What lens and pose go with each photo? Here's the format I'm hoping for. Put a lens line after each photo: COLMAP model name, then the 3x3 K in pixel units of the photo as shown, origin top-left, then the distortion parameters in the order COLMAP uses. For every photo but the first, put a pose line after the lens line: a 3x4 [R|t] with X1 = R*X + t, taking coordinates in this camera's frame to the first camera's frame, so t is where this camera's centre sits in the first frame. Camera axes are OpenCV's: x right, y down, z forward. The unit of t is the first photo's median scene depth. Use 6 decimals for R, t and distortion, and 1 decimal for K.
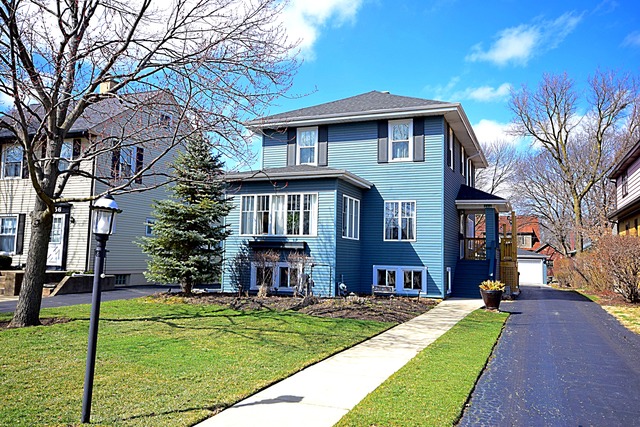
lens RADIAL K [[545.8, 0, 320.0], [0, 545.8, 213.5], [0, 0, 1]] dist [0.001143, 0.000657]
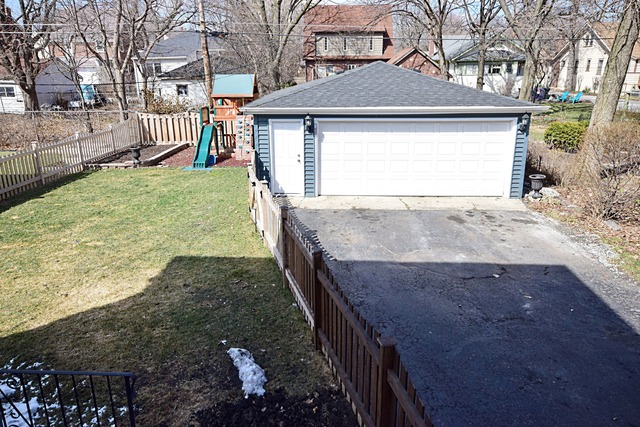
lens RADIAL K [[482.7, 0, 320.0], [0, 482.7, 213.5], [0, 0, 1]] dist [0.003065, 0.006334]
pose [[0.953367, -0.113725, 0.279568, 0.141162], [-0.000619, 0.925554, 0.378616, 0.020703], [-0.301813, -0.361133, 0.882322, 0.485992]]
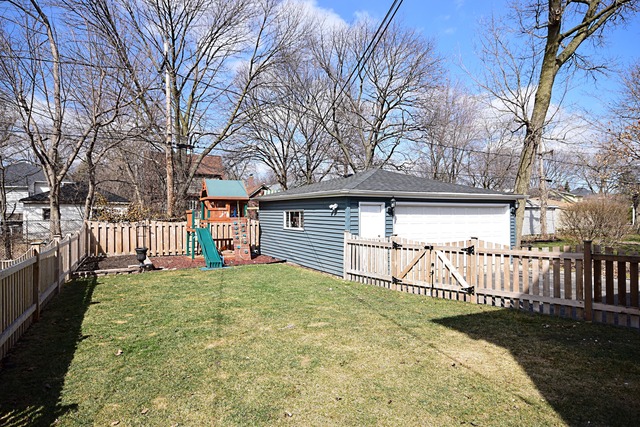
lens RADIAL K [[399.4, 0, 320.0], [0, 399.4, 213.5], [0, 0, 1]] dist [0.023945, 0.000171]
pose [[0.681235, -0.022720, 0.731712, 0.055079], [-0.048134, 0.995965, 0.075739, 0.047988], [-0.730481, -0.086816, 0.677393, 0.561646]]
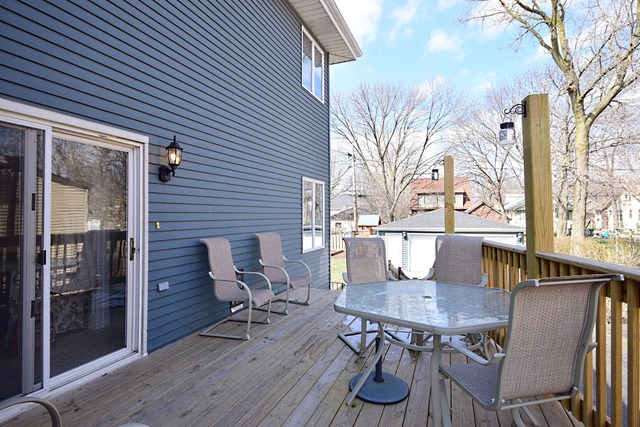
lens RADIAL K [[339.7, 0, 320.0], [0, 339.7, 213.5], [0, 0, 1]] dist [-0.000943, -0.000603]
pose [[0.999700, -0.024278, 0.003139, 0.125697], [0.023936, 0.996298, 0.082566, 0.017572], [-0.005132, -0.082466, 0.996581, 0.400497]]
